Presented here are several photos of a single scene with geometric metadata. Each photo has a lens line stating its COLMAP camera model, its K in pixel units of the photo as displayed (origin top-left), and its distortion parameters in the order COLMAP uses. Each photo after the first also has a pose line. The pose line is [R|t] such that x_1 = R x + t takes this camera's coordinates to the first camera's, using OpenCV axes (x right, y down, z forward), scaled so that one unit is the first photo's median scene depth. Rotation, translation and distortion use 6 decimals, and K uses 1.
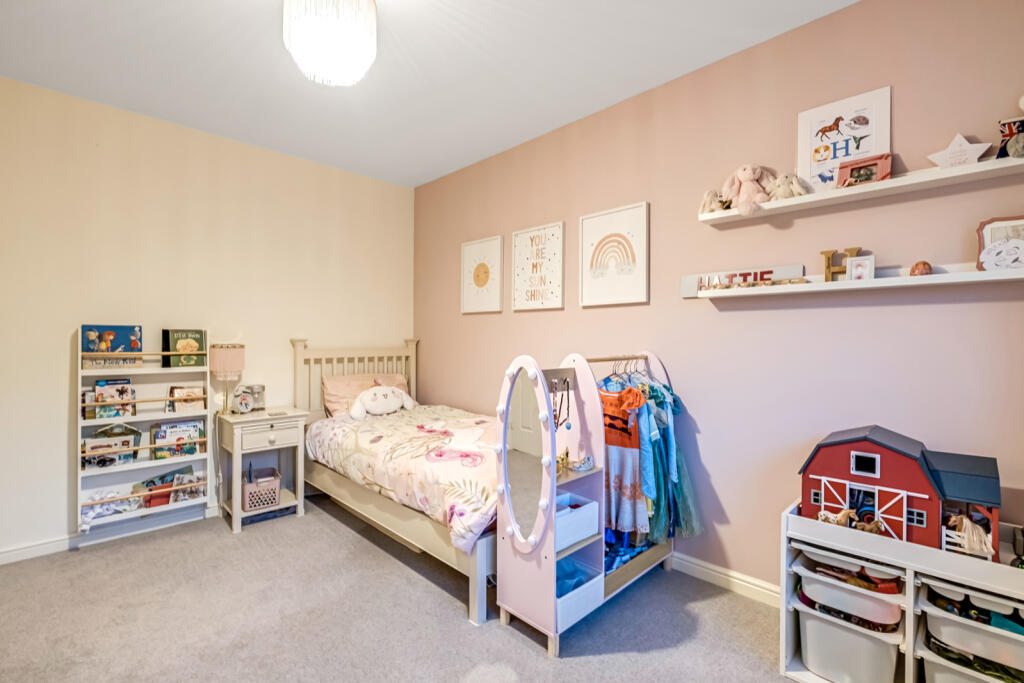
lens RADIAL K [[459.4, 0, 508.5], [0, 459.4, 342.6], [0, 0, 1]] dist [-0.003084, 0.000079]
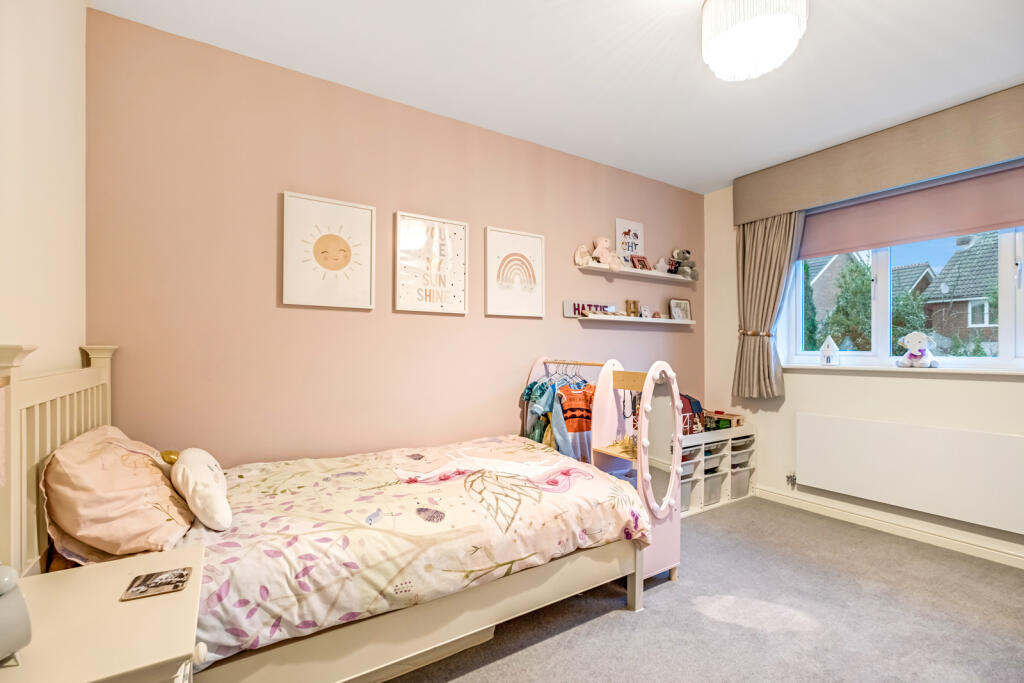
lens RADIAL K [[459.4, 0, 512.2], [0, 459.4, 347.1], [0, 0, 1]] dist [-0.003084, 0.000079]
pose [[0.192375, -0.006637, 0.981299, -1.057704], [0.000618, 0.999978, 0.006642, -0.017710], [-0.981321, -0.000671, 0.192375, 0.956784]]
